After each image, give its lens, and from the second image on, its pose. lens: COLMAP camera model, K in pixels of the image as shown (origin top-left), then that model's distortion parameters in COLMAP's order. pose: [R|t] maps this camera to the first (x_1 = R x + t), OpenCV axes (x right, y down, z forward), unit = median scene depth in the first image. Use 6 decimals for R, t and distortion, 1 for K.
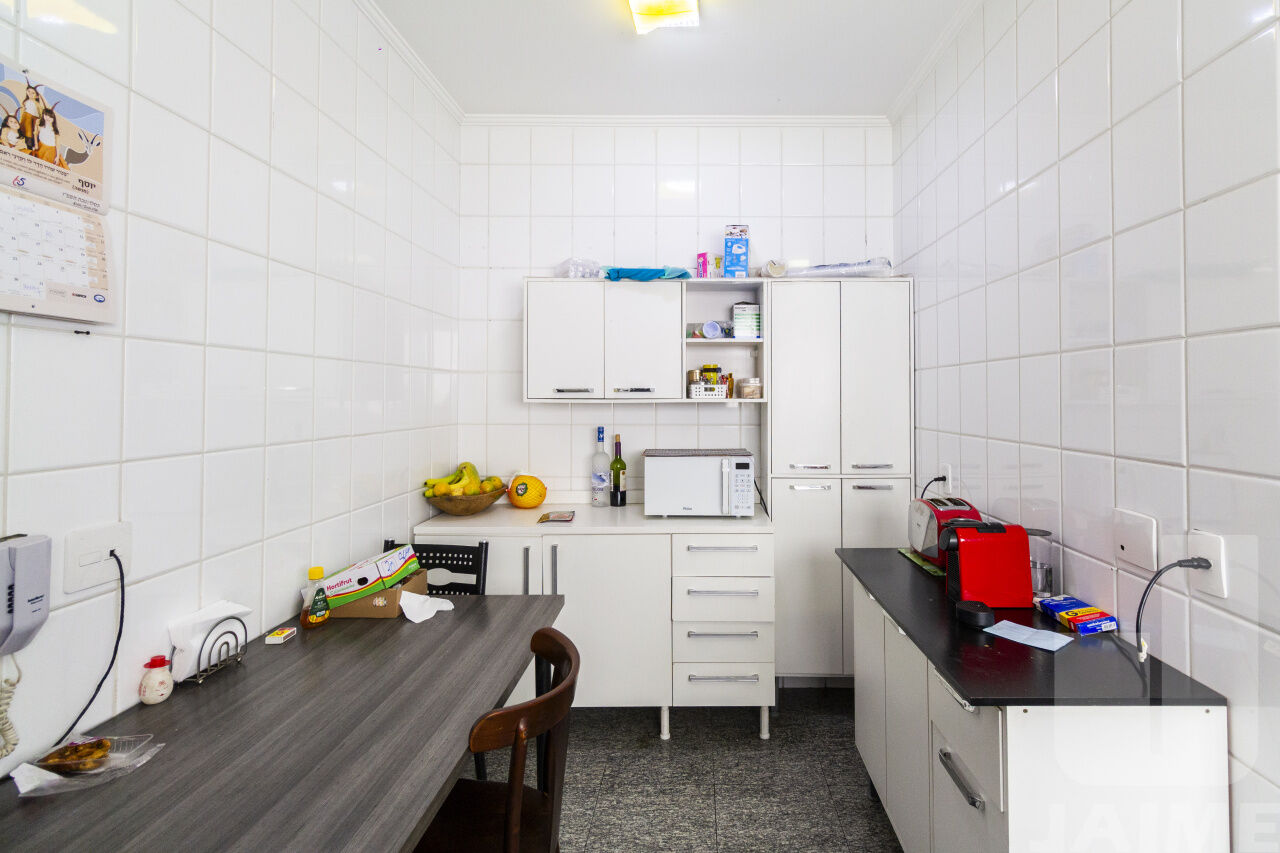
lens RADIAL K [[600.7, 0, 675.5], [0, 600.7, 389.7], [0, 0, 1]] dist [-0.002335, 0.001451]
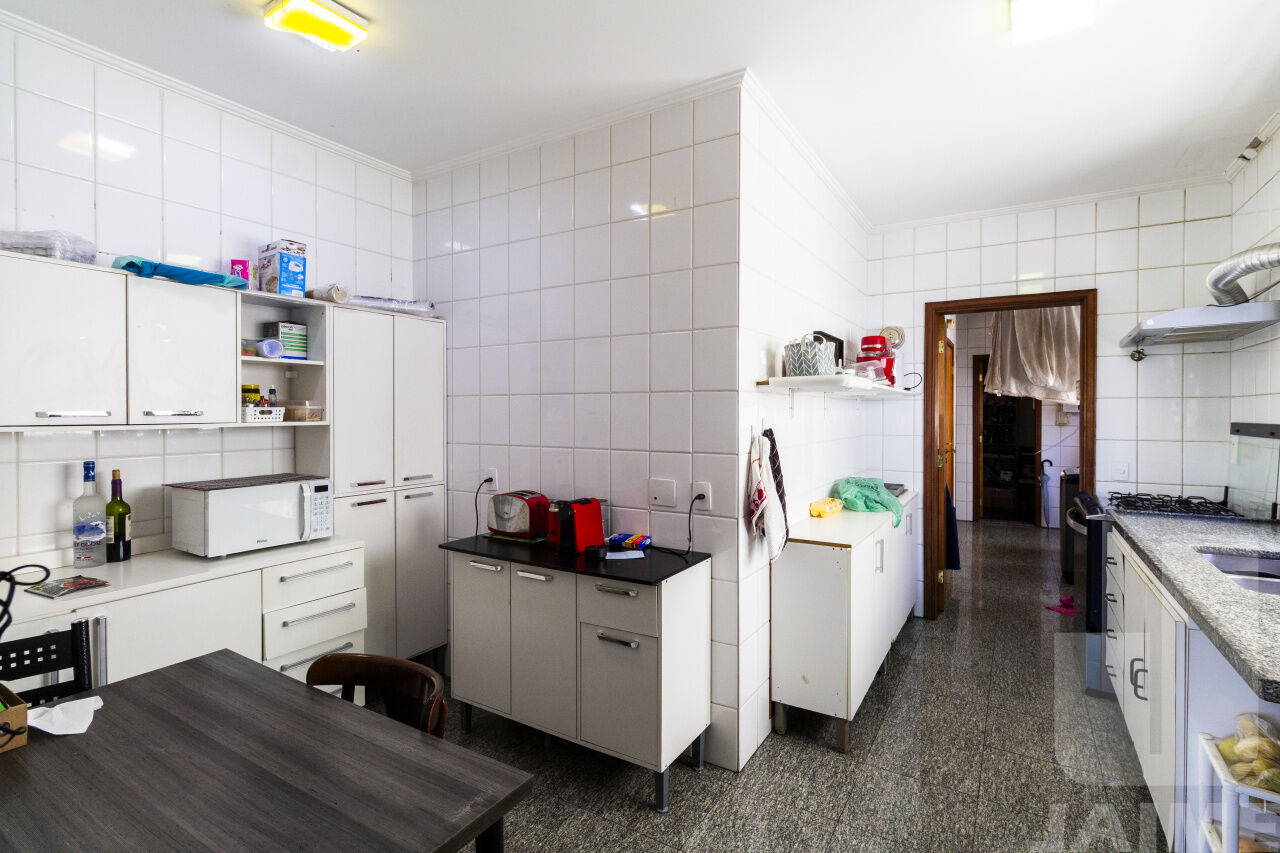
lens RADIAL K [[600.7, 0, 635.5], [0, 600.7, 420.3], [0, 0, 1]] dist [-0.002335, 0.001451]
pose [[0.532239, -0.013912, 0.846480, -0.426754], [-0.007873, 0.999740, 0.021382, -0.012142], [-0.846557, -0.018045, 0.531992, 0.019611]]
